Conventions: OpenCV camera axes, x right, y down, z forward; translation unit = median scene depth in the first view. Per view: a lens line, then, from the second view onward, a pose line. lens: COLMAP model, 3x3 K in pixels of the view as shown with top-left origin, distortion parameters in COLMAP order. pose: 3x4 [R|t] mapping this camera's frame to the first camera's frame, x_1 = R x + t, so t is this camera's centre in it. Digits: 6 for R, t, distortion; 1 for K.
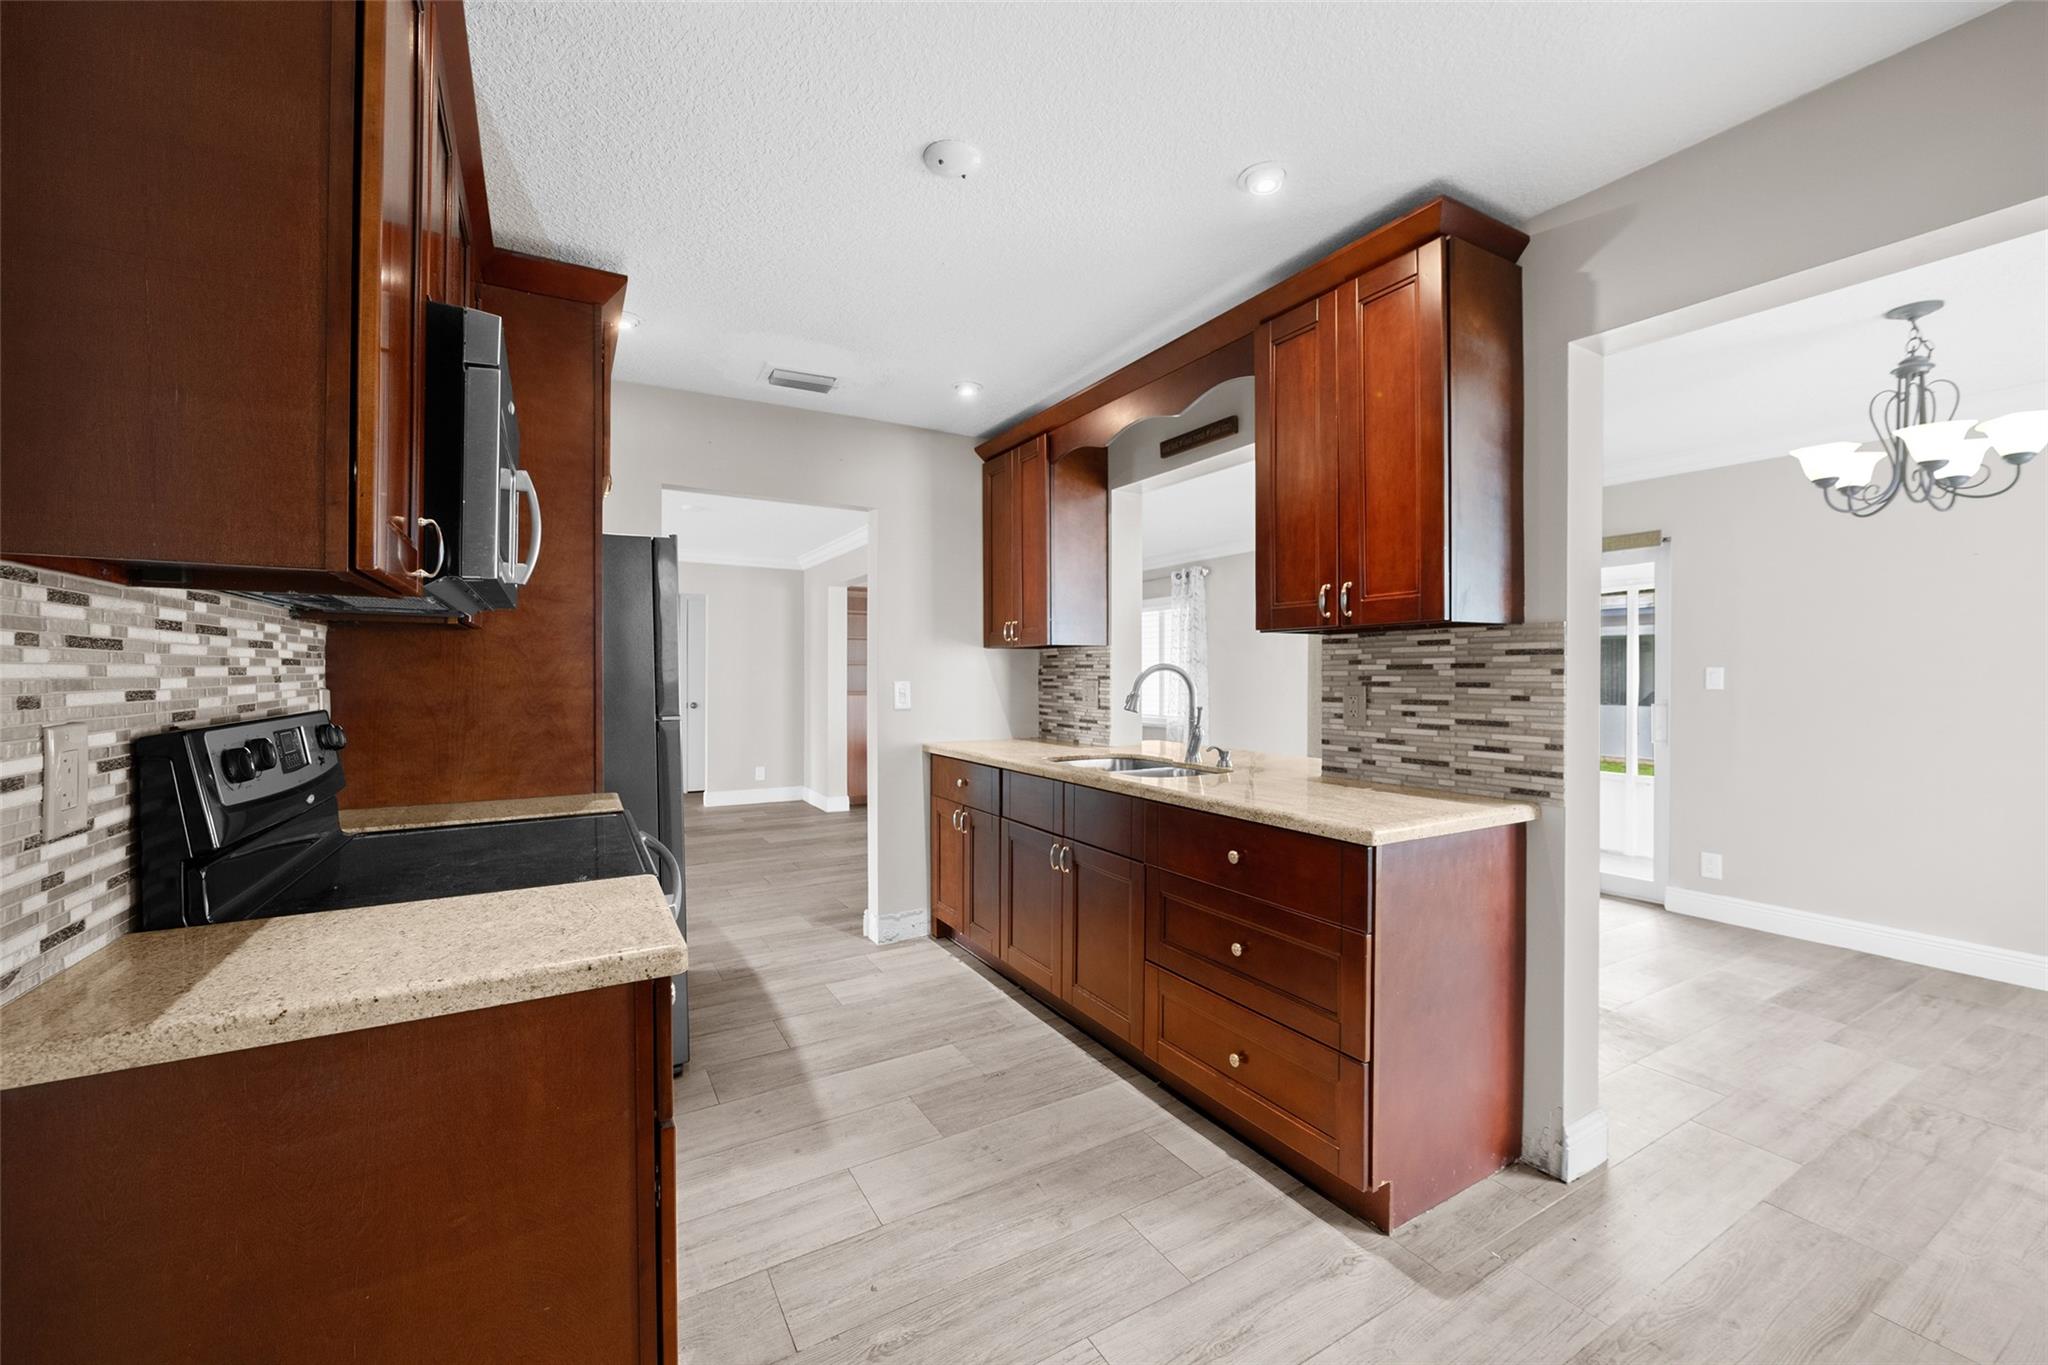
lens RADIAL K [[817.9, 0, 1033.3], [0, 817.9, 675.5], [0, 0, 1]] dist [-0.003875, -0.001138]
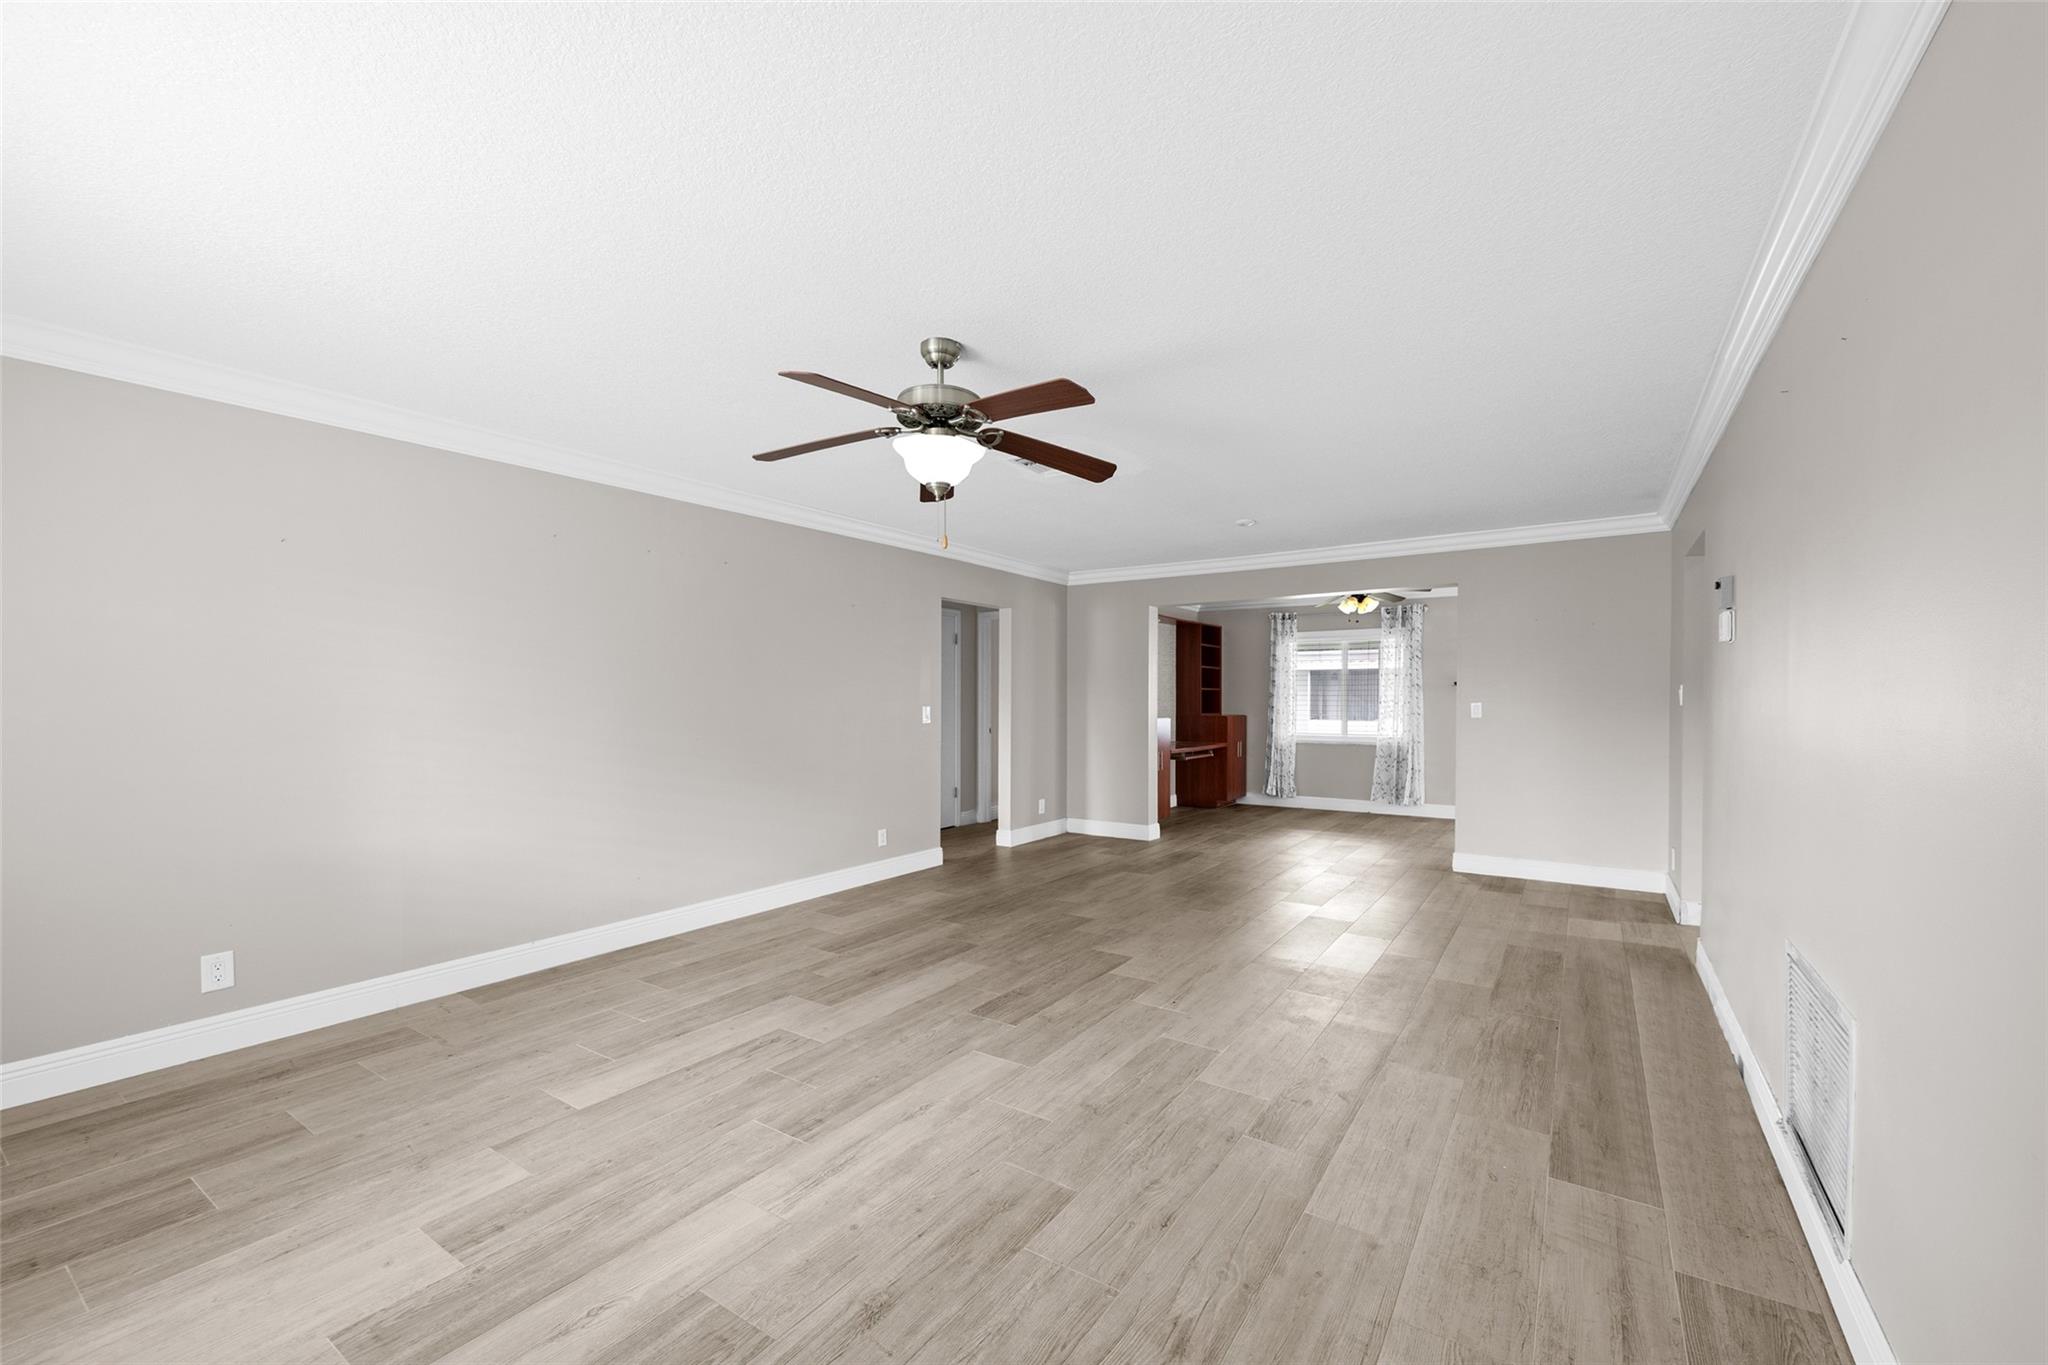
lens RADIAL K [[817.9, 0, 1042.2], [0, 817.9, 685.0], [0, 0, 1]] dist [-0.003875, -0.001138]
pose [[0.897089, 0.001179, 0.441848, -2.324854], [0.005119, 0.999902, -0.013062, -0.013556], [-0.441820, 0.013980, 0.896995, 0.539653]]
